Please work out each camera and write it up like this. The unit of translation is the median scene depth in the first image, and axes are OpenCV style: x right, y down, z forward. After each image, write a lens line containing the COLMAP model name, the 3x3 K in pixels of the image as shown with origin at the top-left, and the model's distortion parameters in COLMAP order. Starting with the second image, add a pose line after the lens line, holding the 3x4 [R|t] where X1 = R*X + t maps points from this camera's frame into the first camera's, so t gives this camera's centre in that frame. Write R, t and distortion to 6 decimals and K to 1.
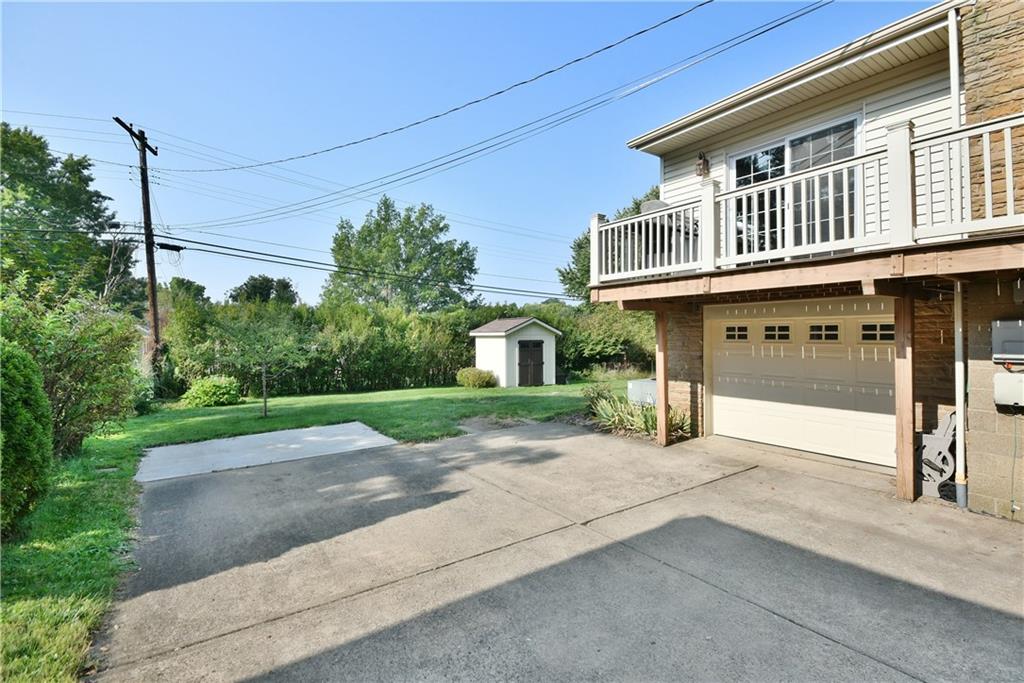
lens RADIAL K [[451.0, 0, 513.5], [0, 451.0, 336.0], [0, 0, 1]] dist [0.001343, 0.000007]
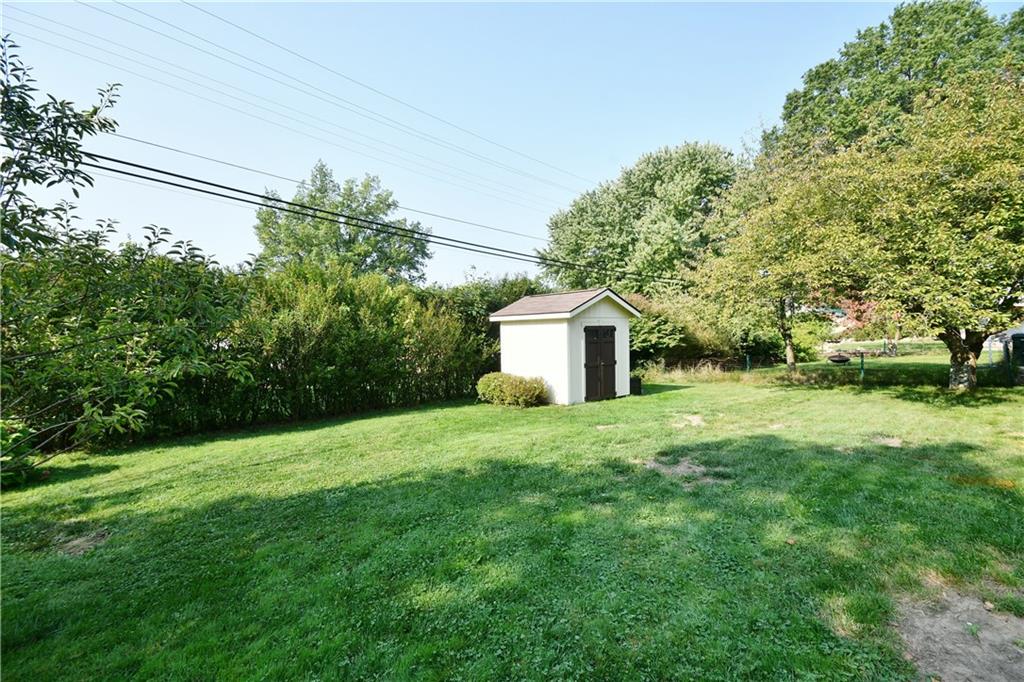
lens RADIAL K [[451.0, 0, 509.6], [0, 451.0, 345.2], [0, 0, 1]] dist [0.001343, 0.000007]
pose [[0.992009, -0.017747, 0.124910, -0.159970], [0.013691, 0.999353, 0.033253, 0.012889], [-0.125419, -0.031277, 0.991611, 0.391853]]
